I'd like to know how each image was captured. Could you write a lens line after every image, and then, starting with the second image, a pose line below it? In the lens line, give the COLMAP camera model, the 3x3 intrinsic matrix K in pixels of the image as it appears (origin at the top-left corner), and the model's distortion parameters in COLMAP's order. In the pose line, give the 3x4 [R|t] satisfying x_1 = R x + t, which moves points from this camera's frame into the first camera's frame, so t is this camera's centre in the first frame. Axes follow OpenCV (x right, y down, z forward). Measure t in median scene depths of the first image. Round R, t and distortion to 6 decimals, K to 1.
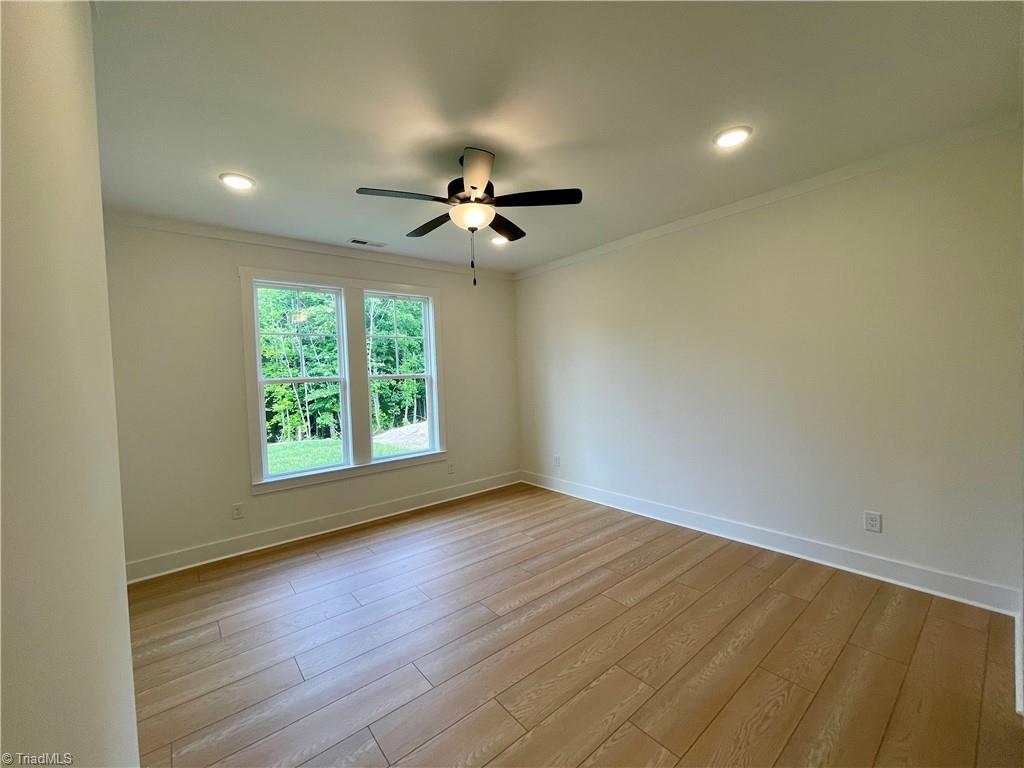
lens RADIAL K [[419.0, 0, 507.9], [0, 419.0, 389.2], [0, 0, 1]] dist [-0.001312, 0.002184]
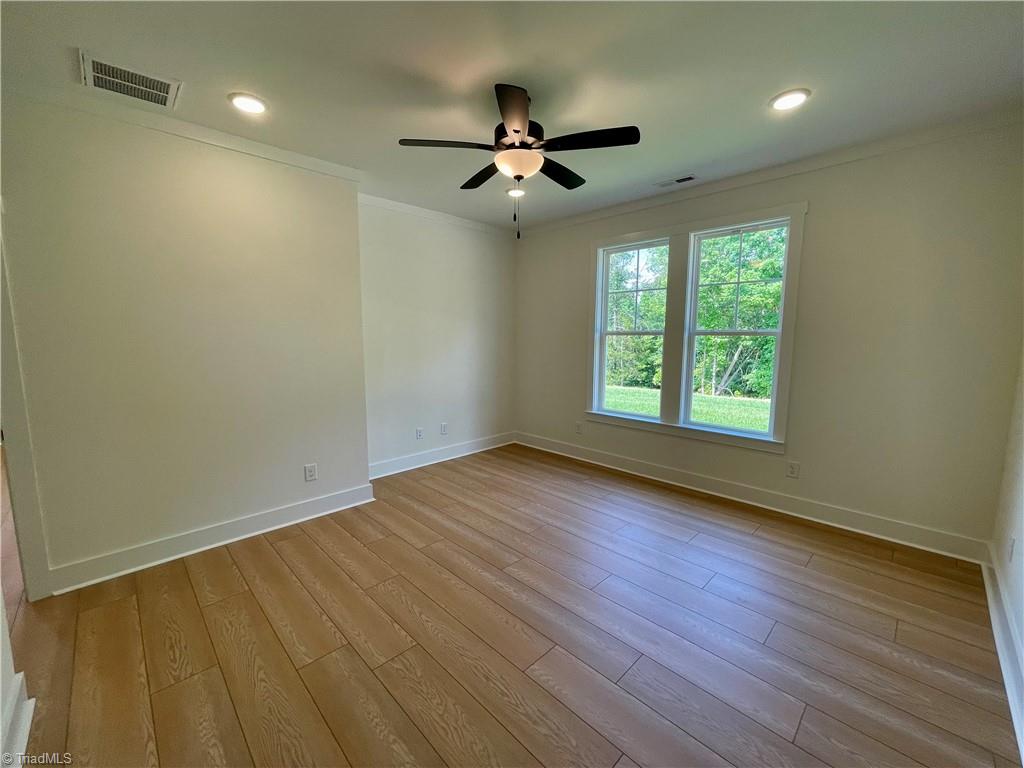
lens RADIAL K [[419.0, 0, 505.9], [0, 419.0, 382.4], [0, 0, 1]] dist [-0.001312, 0.002184]
pose [[0.078116, 0.152164, -0.985263, 0.654945], [-0.044420, 0.987833, 0.149039, -0.045387], [0.995954, 0.032123, 0.083924, 0.644807]]
